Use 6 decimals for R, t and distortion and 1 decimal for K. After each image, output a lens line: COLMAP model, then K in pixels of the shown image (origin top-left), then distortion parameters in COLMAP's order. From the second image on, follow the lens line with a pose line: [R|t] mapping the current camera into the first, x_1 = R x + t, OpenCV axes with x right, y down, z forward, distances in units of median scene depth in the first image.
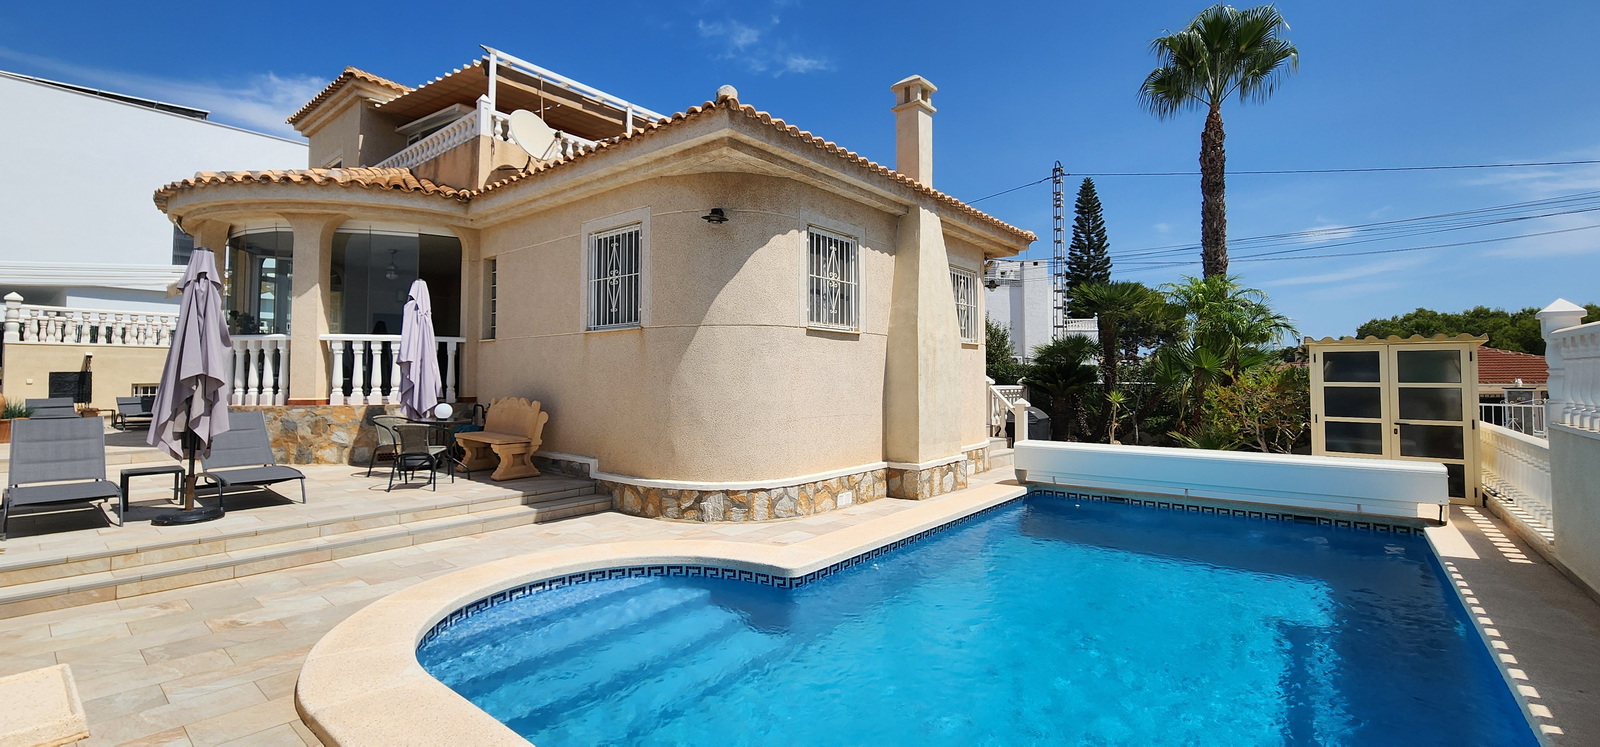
lens RADIAL K [[663.5, 0, 801.2], [0, 663.5, 352.8], [0, 0, 1]] dist [-0.003726, -0.000144]
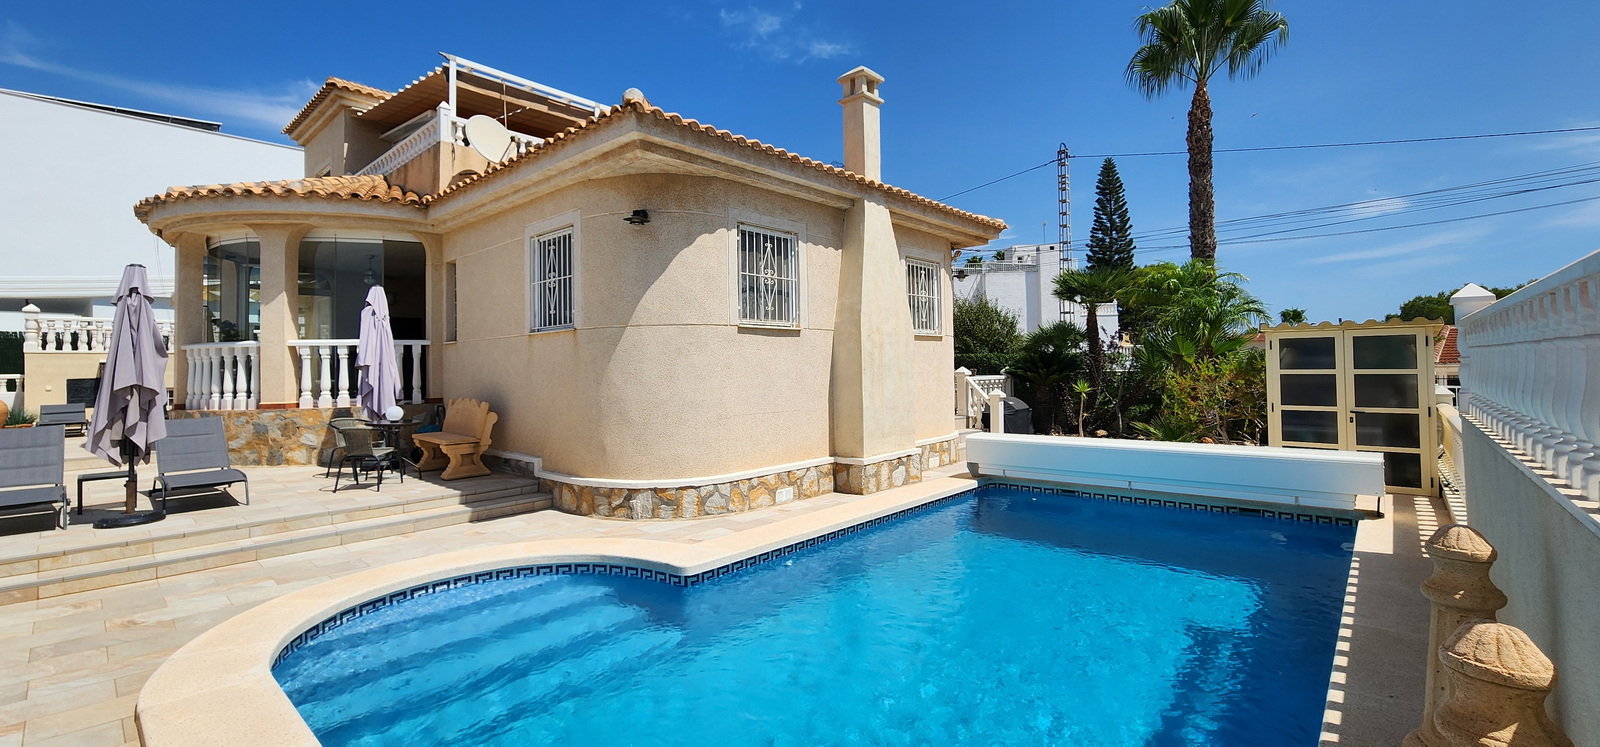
lens RADIAL K [[663.5, 0, 801.2], [0, 663.5, 352.8], [0, 0, 1]] dist [-0.003726, -0.000144]
pose [[0.998750, -0.018836, -0.046291, 0.130020], [0.019572, 0.999688, 0.015501, -0.008956], [0.045984, -0.016388, 0.998808, -0.000174]]
